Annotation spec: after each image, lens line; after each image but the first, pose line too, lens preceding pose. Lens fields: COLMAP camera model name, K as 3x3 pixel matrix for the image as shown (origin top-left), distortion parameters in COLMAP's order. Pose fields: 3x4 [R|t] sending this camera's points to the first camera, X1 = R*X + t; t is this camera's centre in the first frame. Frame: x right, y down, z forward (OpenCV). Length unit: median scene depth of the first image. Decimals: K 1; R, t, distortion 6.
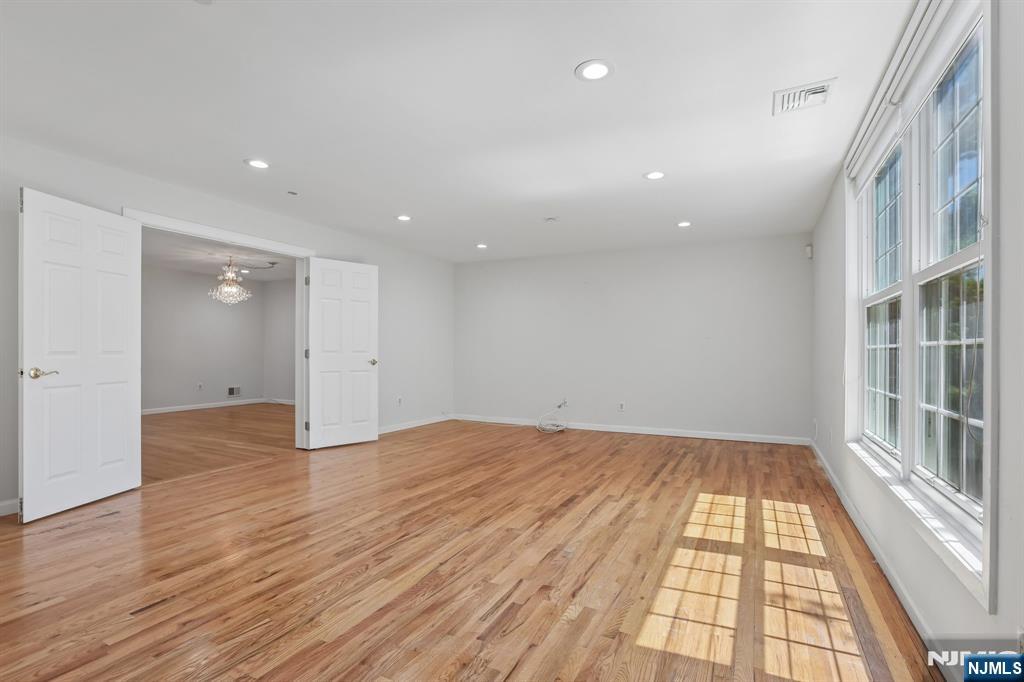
lens RADIAL K [[470.0, 0, 516.0], [0, 470.0, 350.5], [0, 0, 1]] dist [-0.044823, 0.014128]
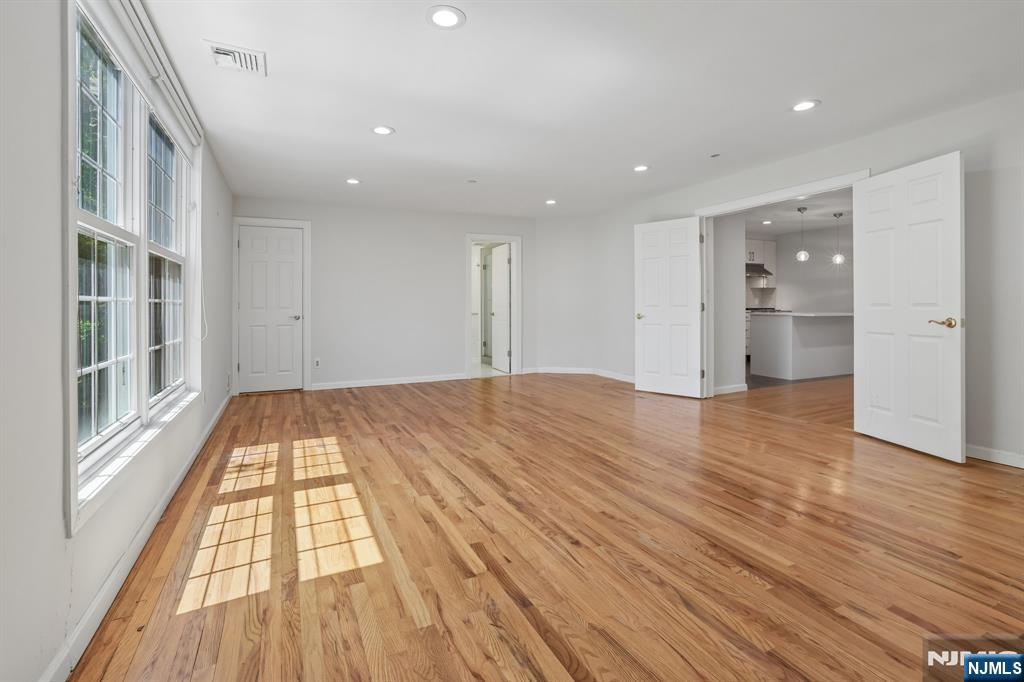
lens RADIAL K [[470.0, 0, 512.8], [0, 470.0, 302.2], [0, 0, 1]] dist [-0.044823, 0.014128]
pose [[-0.597909, -0.004996, -0.801548, 0.909684], [0.004751, 0.999941, -0.009776, 0.005204], [0.801550, -0.009654, -0.597850, 1.779078]]
